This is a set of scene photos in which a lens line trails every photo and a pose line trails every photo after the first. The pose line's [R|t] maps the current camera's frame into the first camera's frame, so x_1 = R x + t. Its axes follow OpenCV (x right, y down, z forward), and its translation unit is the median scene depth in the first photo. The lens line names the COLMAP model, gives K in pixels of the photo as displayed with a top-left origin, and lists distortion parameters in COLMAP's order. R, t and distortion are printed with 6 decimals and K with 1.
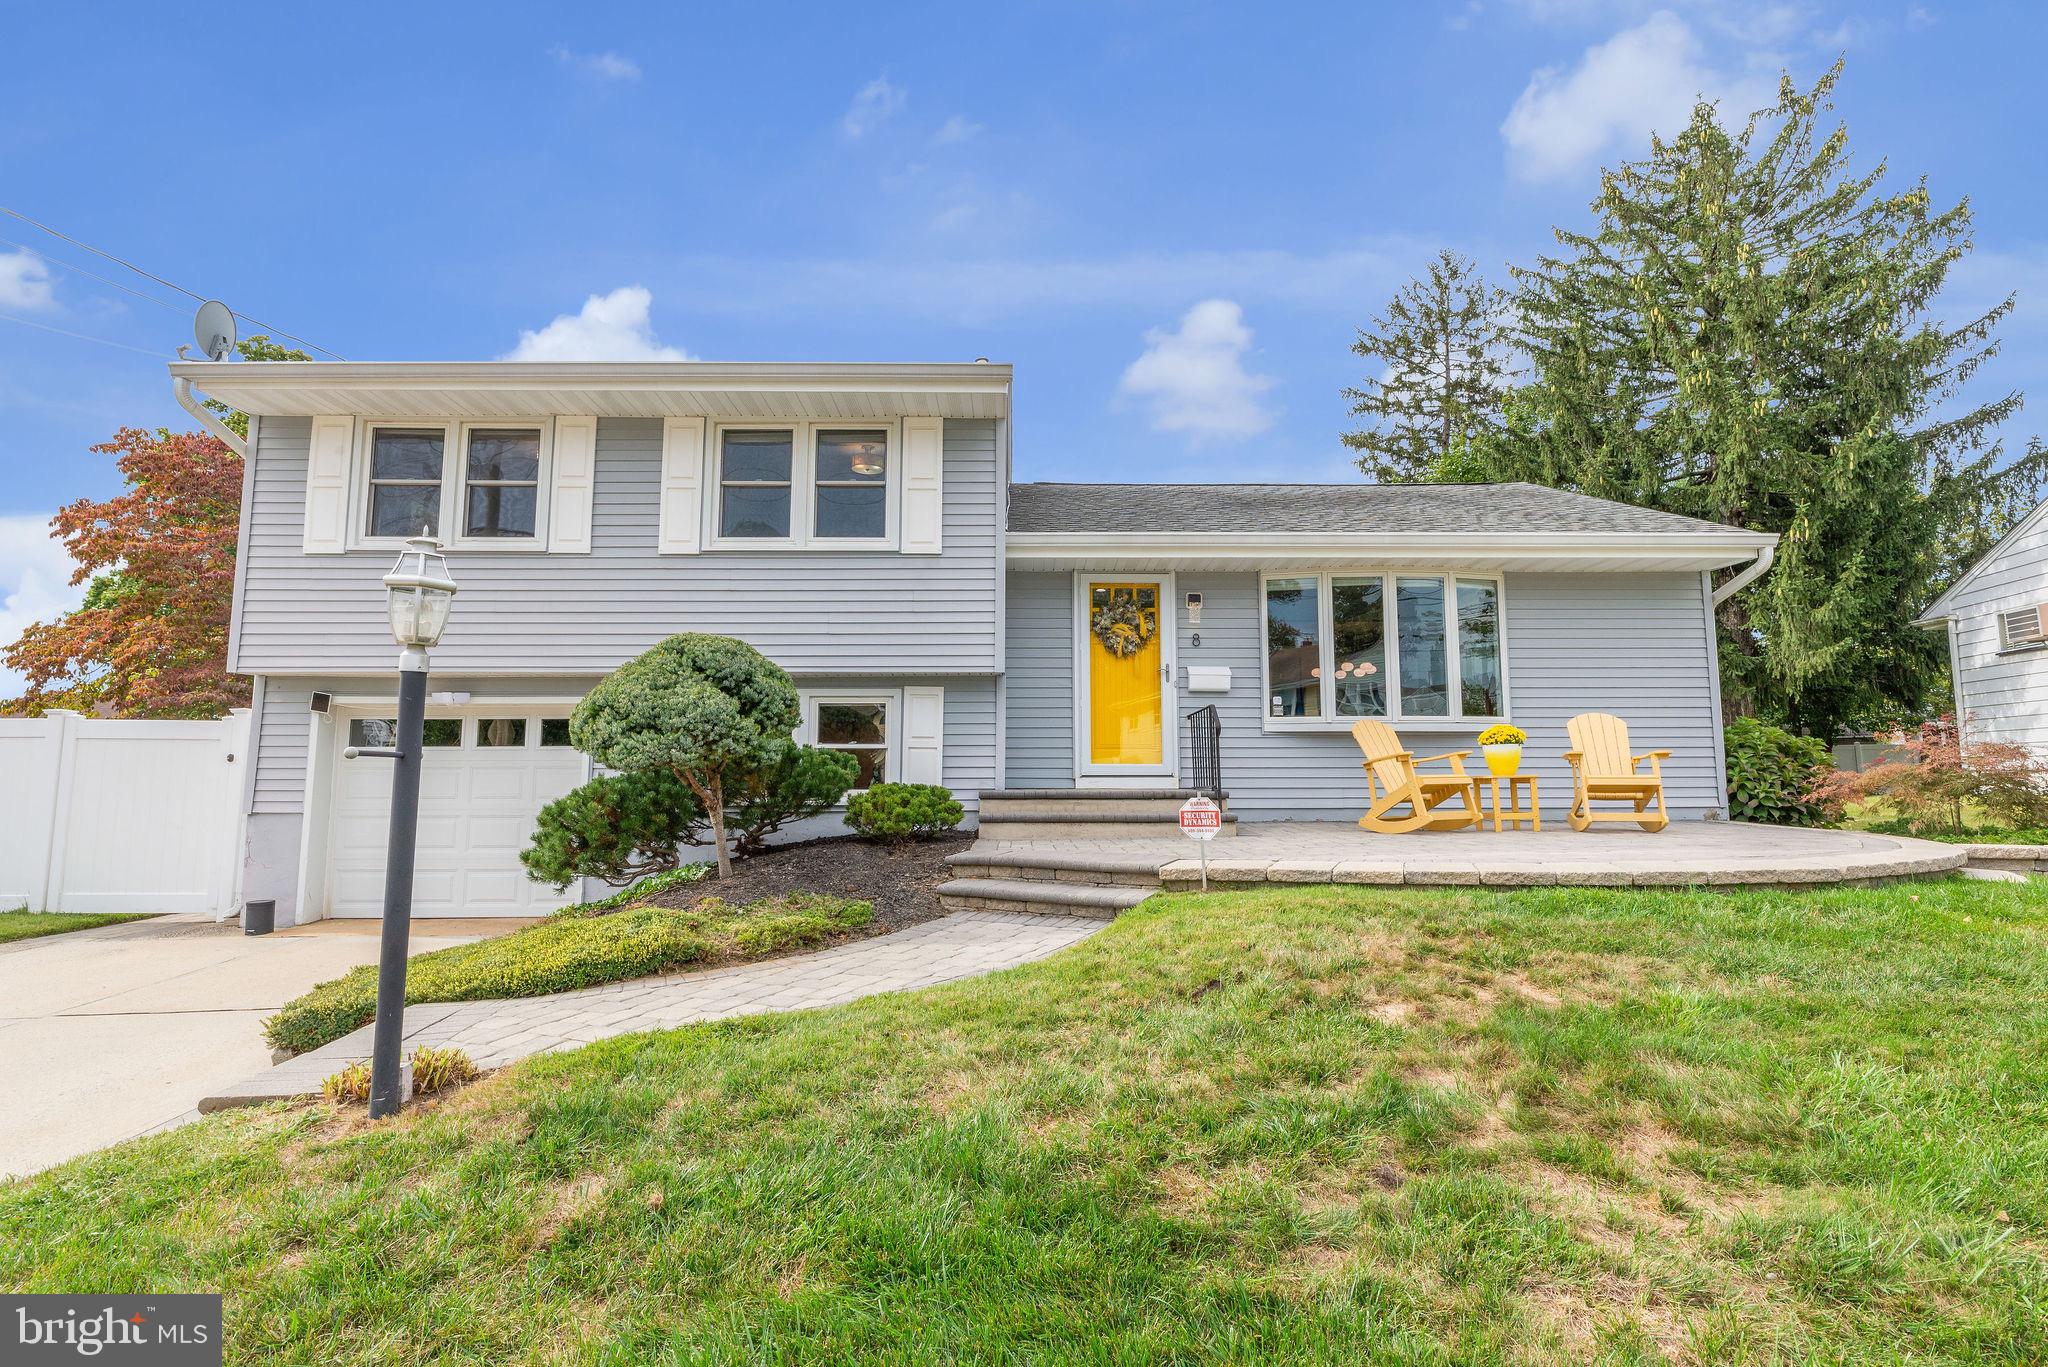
lens RADIAL K [[1025.2, 0, 1030.3], [0, 1025.2, 692.9], [0, 0, 1]] dist [0.000180, 0.000624]
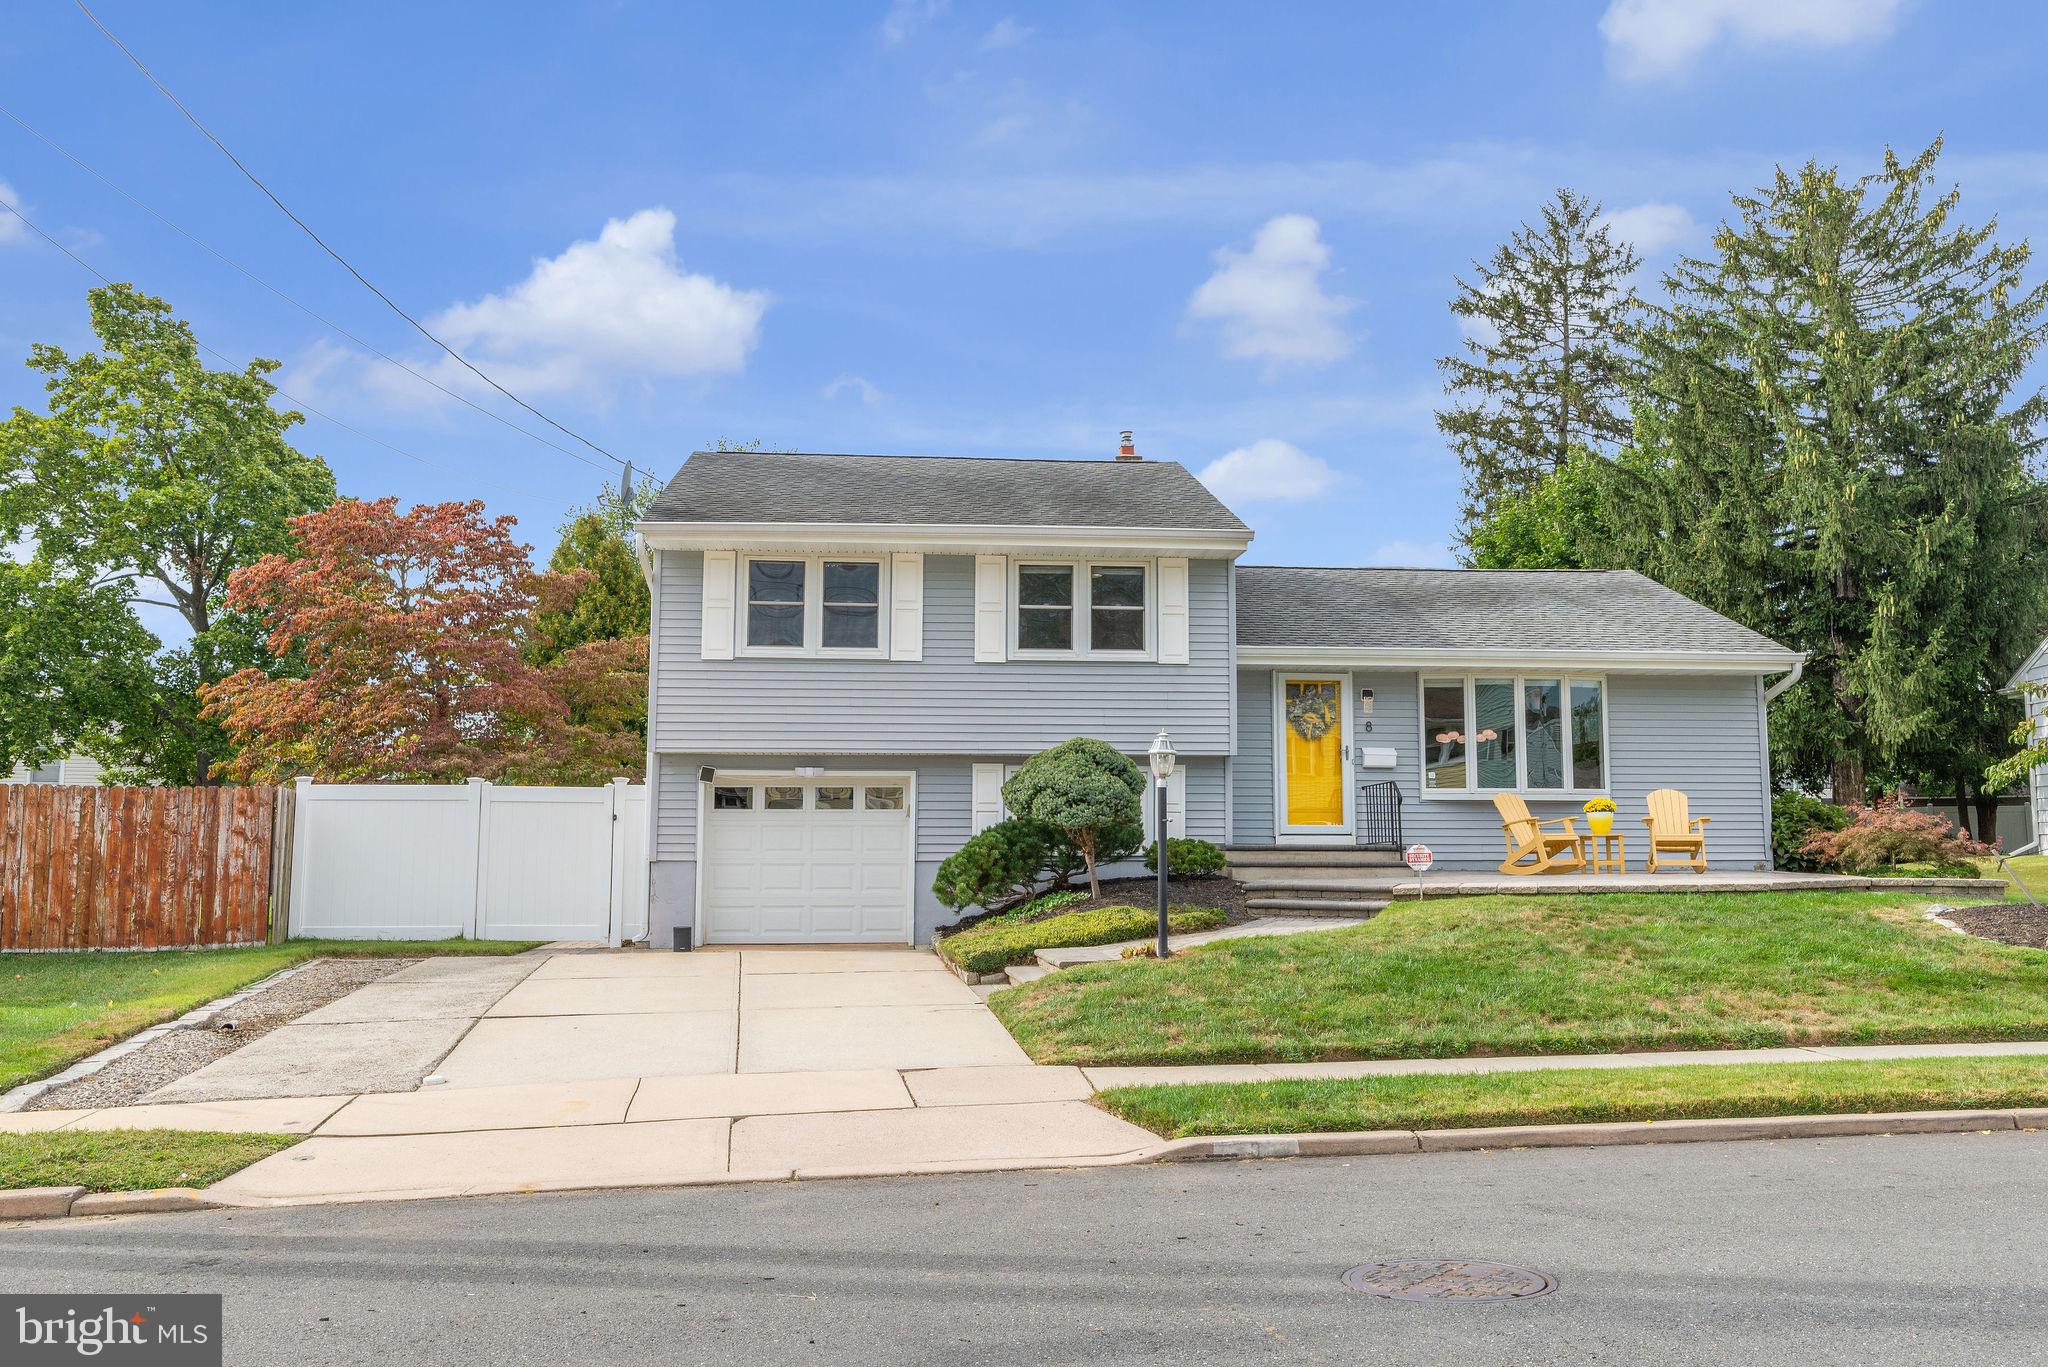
lens RADIAL K [[1661.7, 0, 1025.6], [0, 1661.7, 708.9], [0, 0, 1]] dist [-0.013202, 0.001328]
pose [[0.997250, 0.009281, 0.073525, -0.443301], [-0.009275, 0.999957, -0.000419, -0.074464], [-0.073526, -0.000264, 0.997293, -1.086949]]
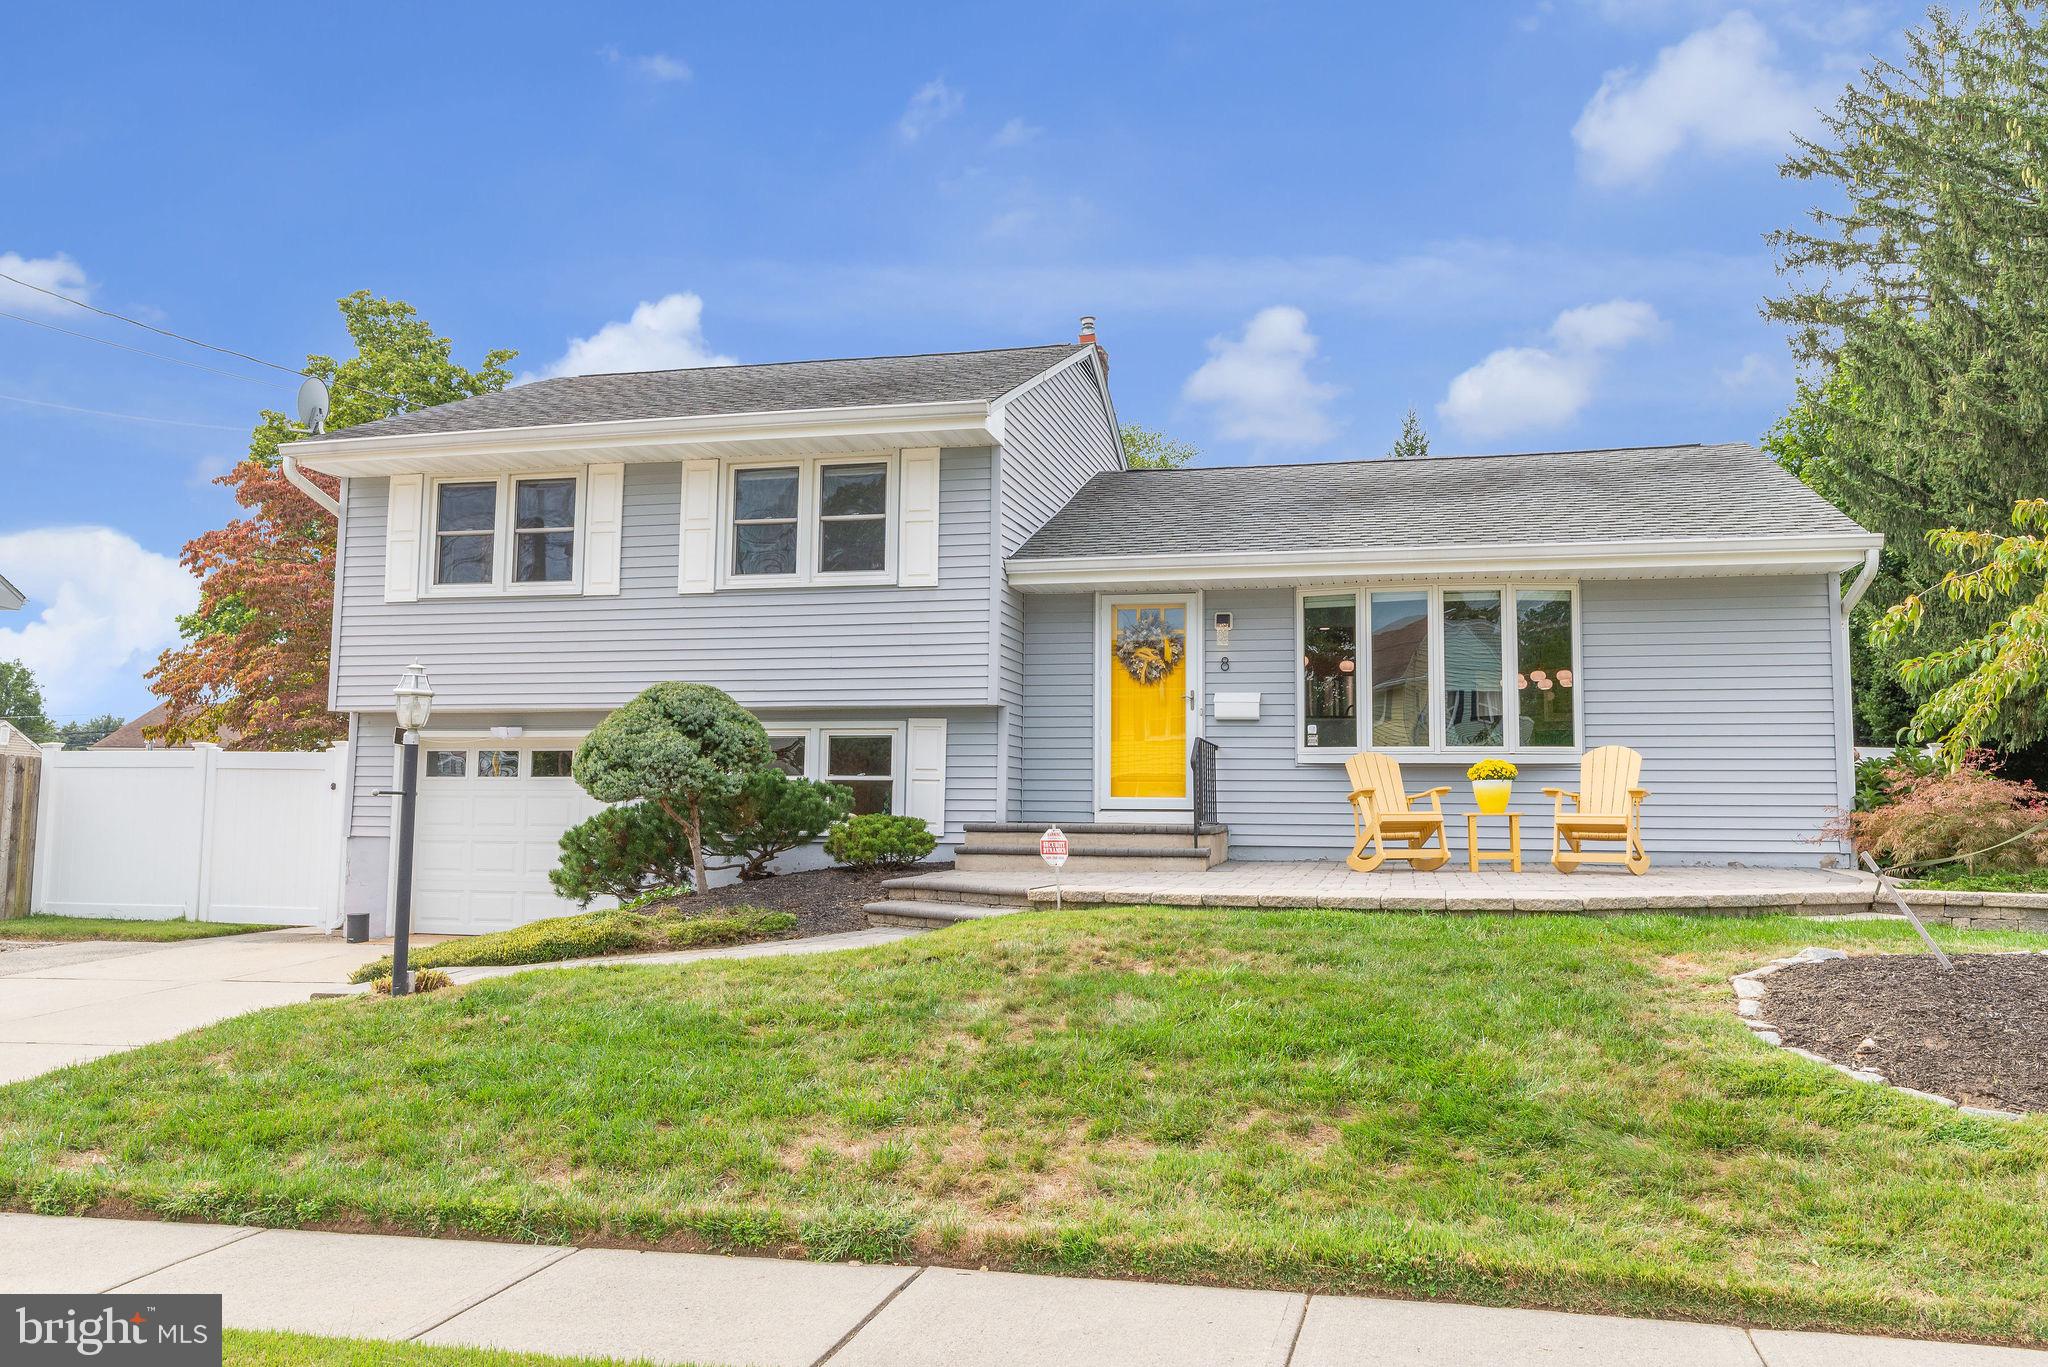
lens RADIAL K [[1568.9, 0, 1020.9], [0, 1568.9, 721.7], [0, 0, 1]] dist [-0.003841, -0.010459]
pose [[0.967272, -0.005268, -0.253688, 0.372058], [0.011699, 0.999647, 0.023847, -0.038464], [0.253473, -0.026035, 0.966992, -0.451082]]
